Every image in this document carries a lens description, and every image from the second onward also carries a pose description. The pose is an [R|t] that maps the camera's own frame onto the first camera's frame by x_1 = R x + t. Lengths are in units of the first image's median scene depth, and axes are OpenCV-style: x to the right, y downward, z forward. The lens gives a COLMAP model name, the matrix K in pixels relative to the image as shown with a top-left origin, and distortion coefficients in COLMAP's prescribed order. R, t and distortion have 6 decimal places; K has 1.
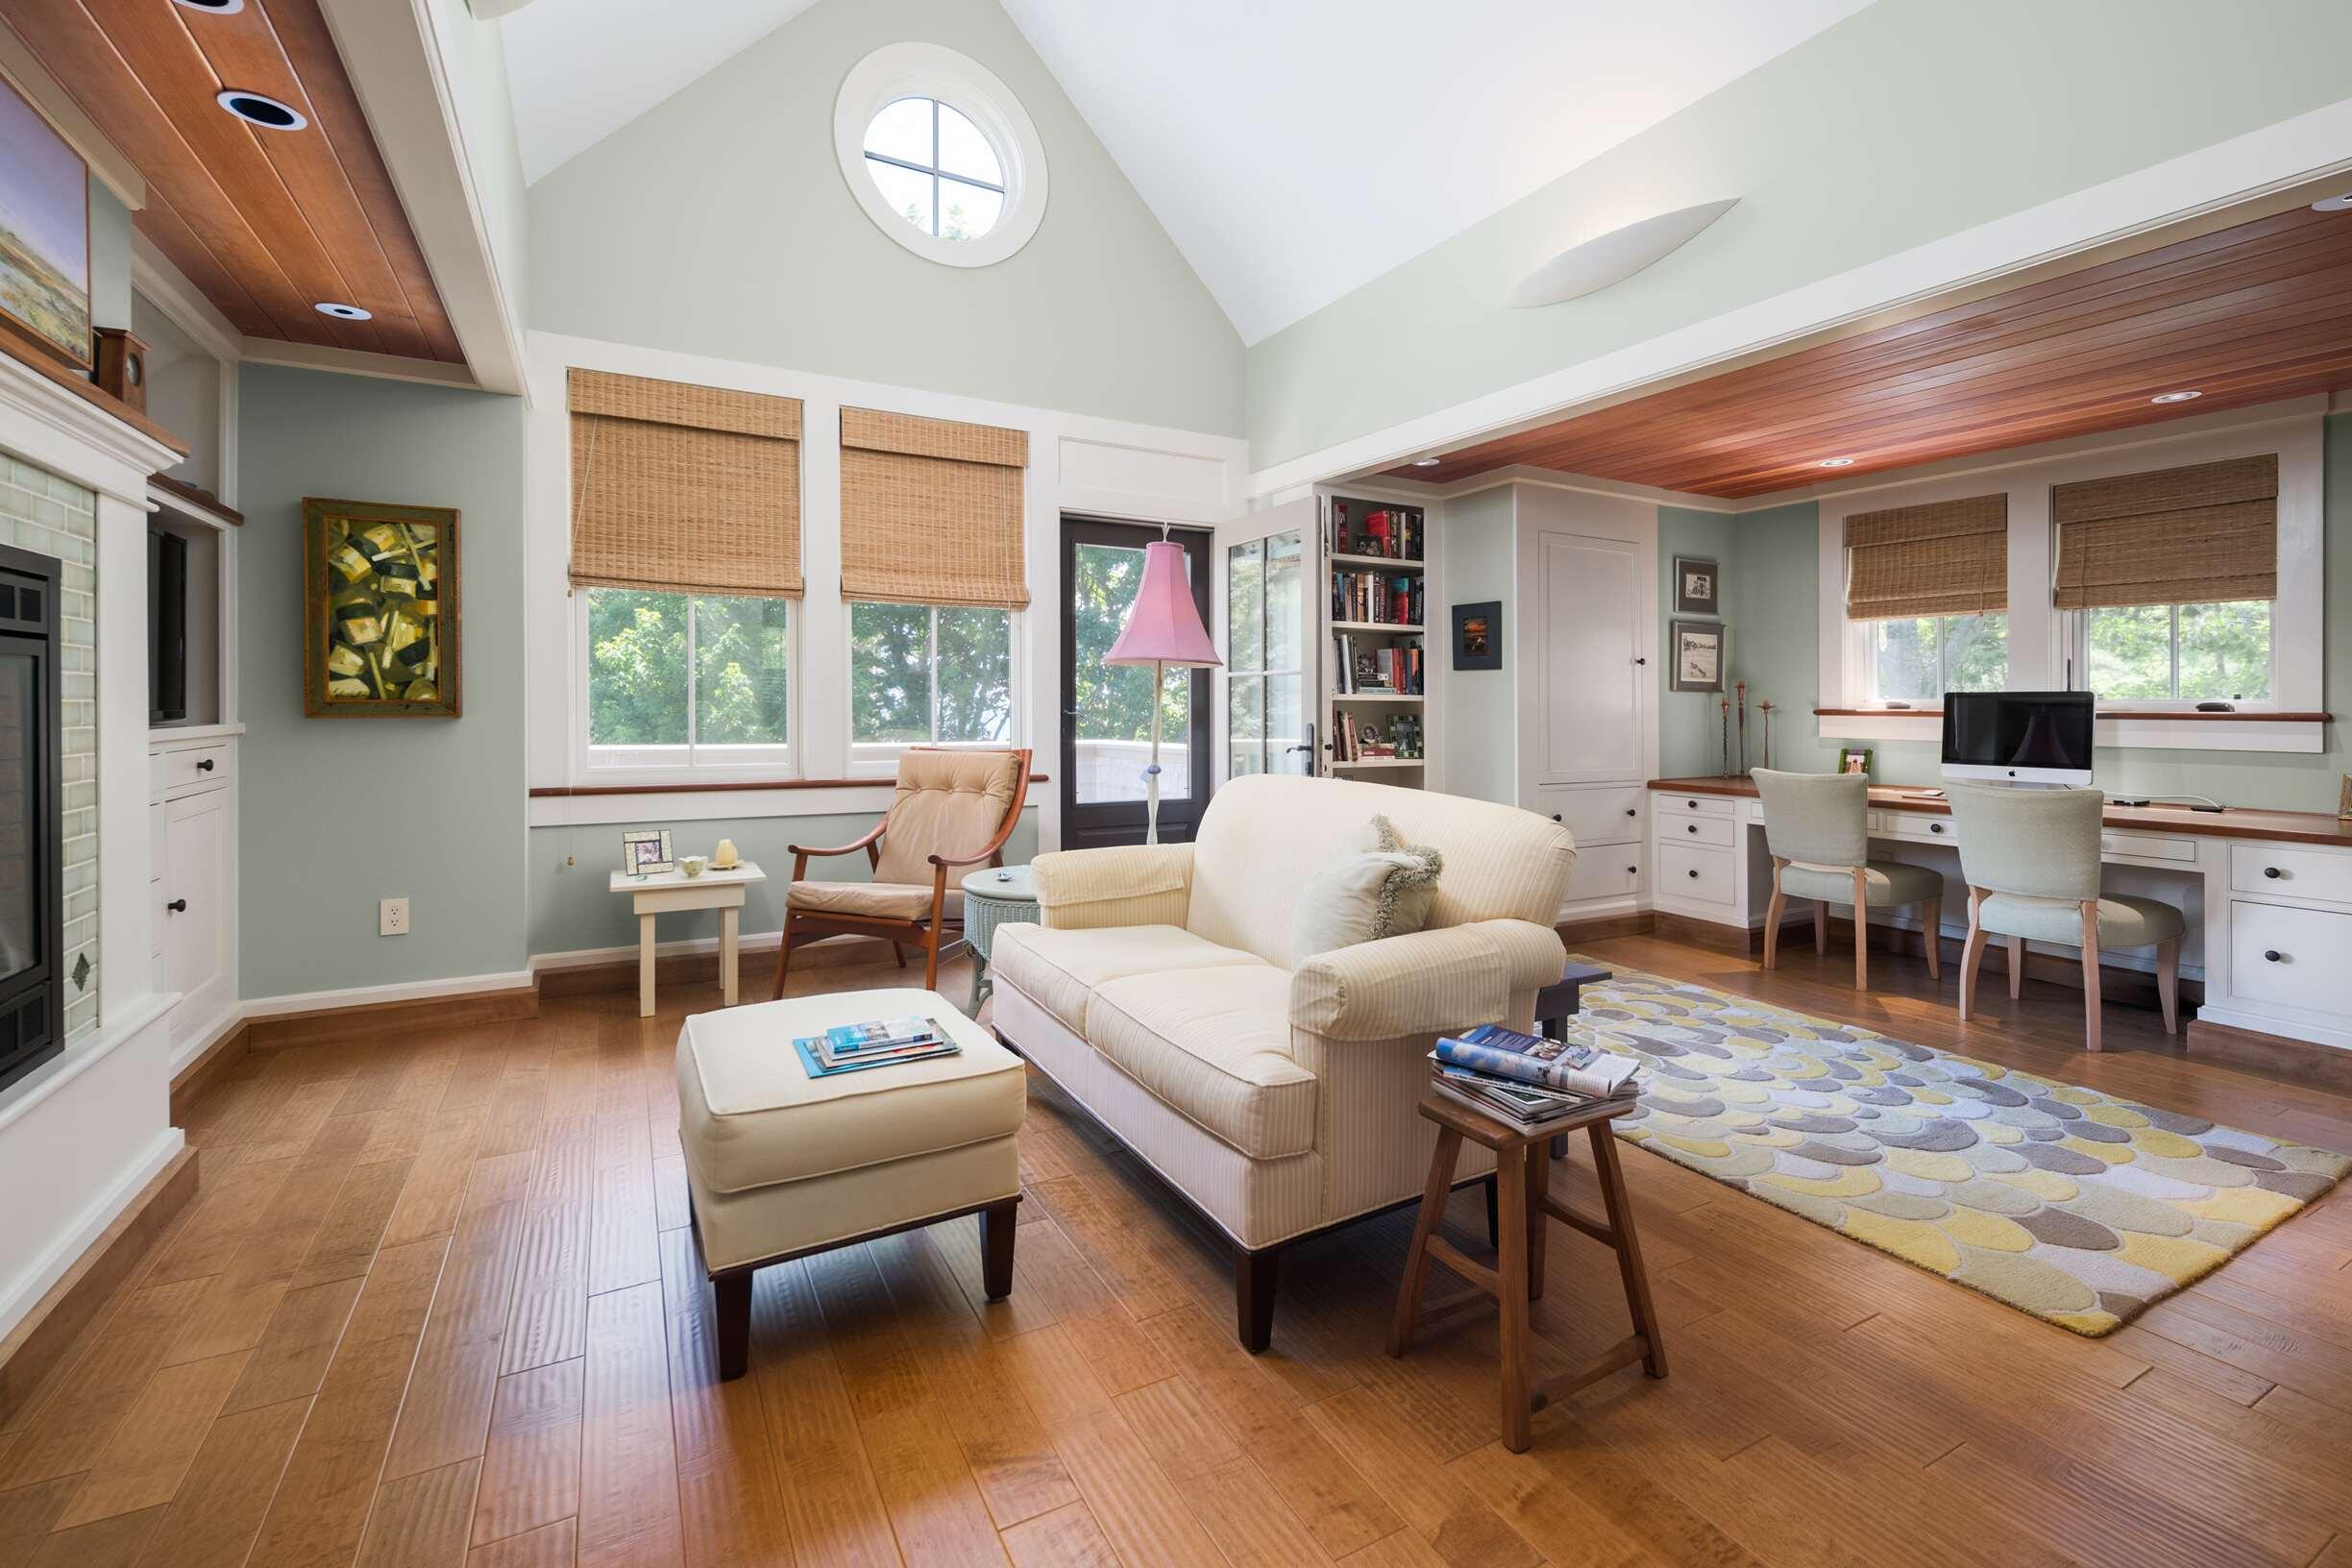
lens RADIAL K [[1017.8, 0, 1177.7], [0, 1017.8, 722.1], [0, 0, 1]] dist [0.000173, 0.000151]
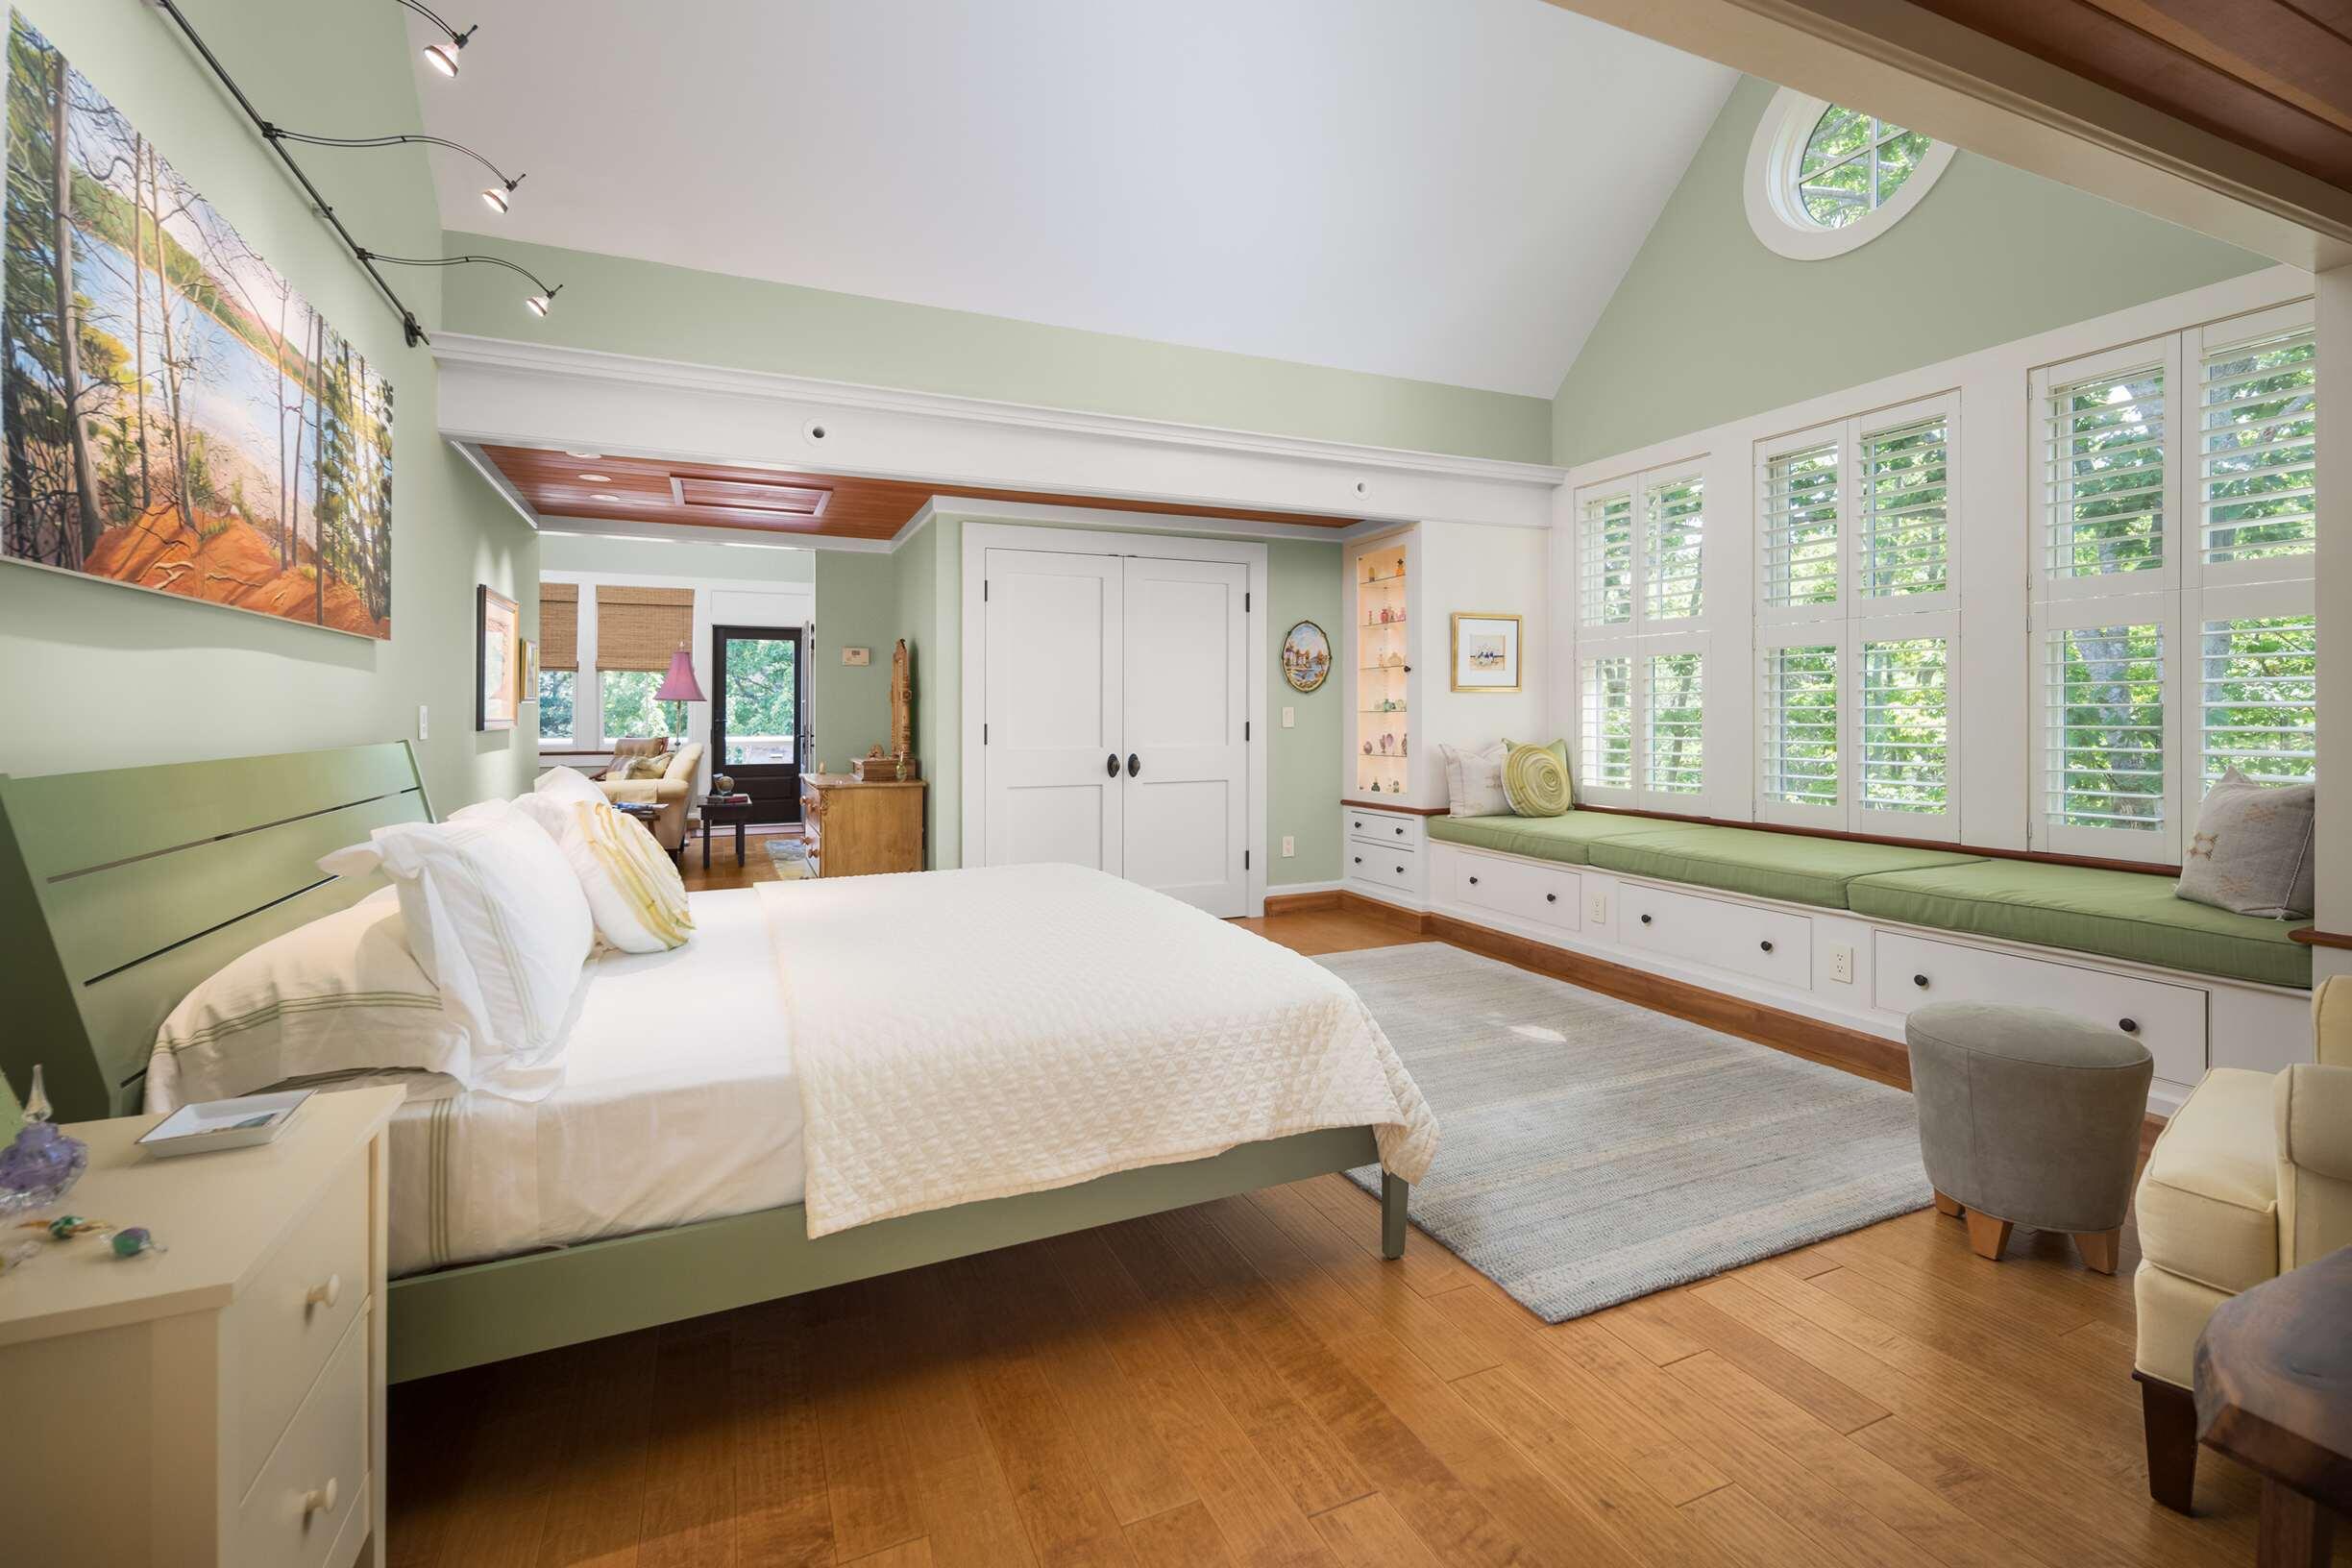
lens RADIAL K [[1017.8, 0, 1177.7], [0, 1017.8, 722.1], [0, 0, 1]] dist [0.000173, 0.000151]
pose [[0.996774, -0.004192, -0.080154, 1.465813], [0.003174, 0.999913, -0.012829, 0.038889], [0.080201, 0.012534, 0.996700, -1.498439]]
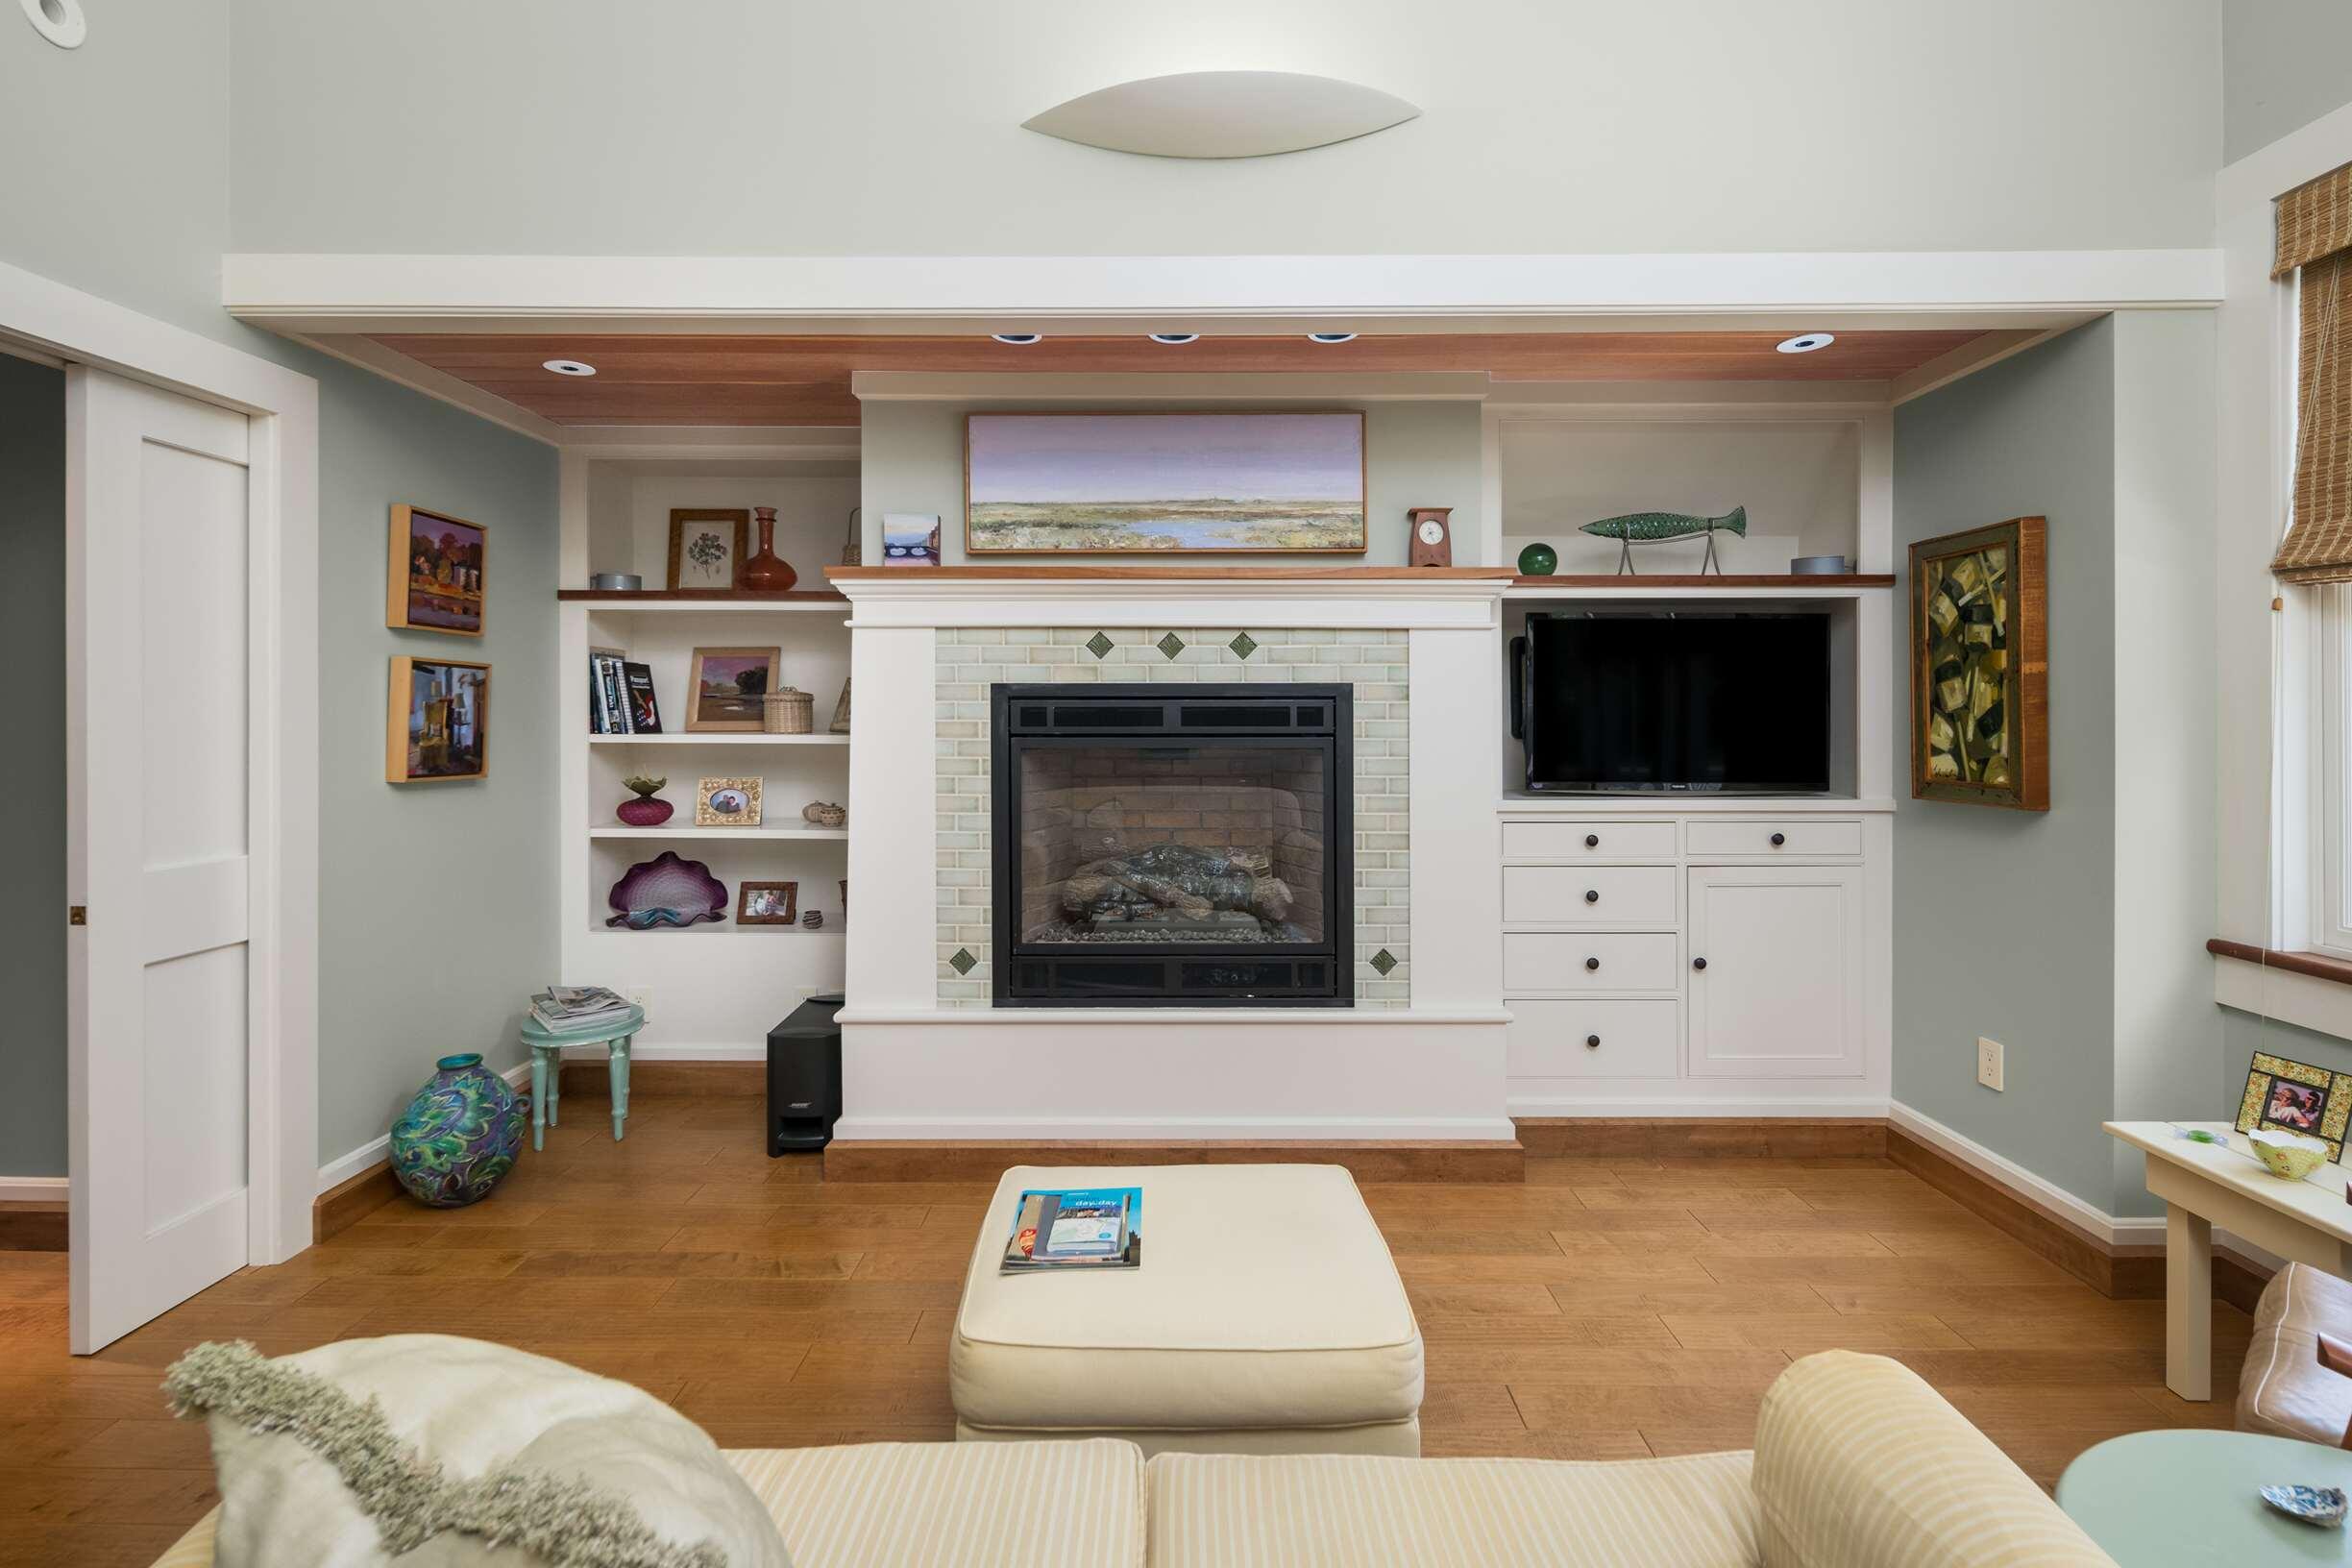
lens RADIAL K [[1090.0, 0, 1182.2], [0, 1090.0, 732.7], [0, 0, 1]] dist [0.001878, 0.000210]
pose [[-0.491159, 0.004709, -0.871057, 0.244770], [-0.021497, 0.999615, 0.017525, -0.060002], [0.870804, 0.027333, -0.490869, 0.869039]]
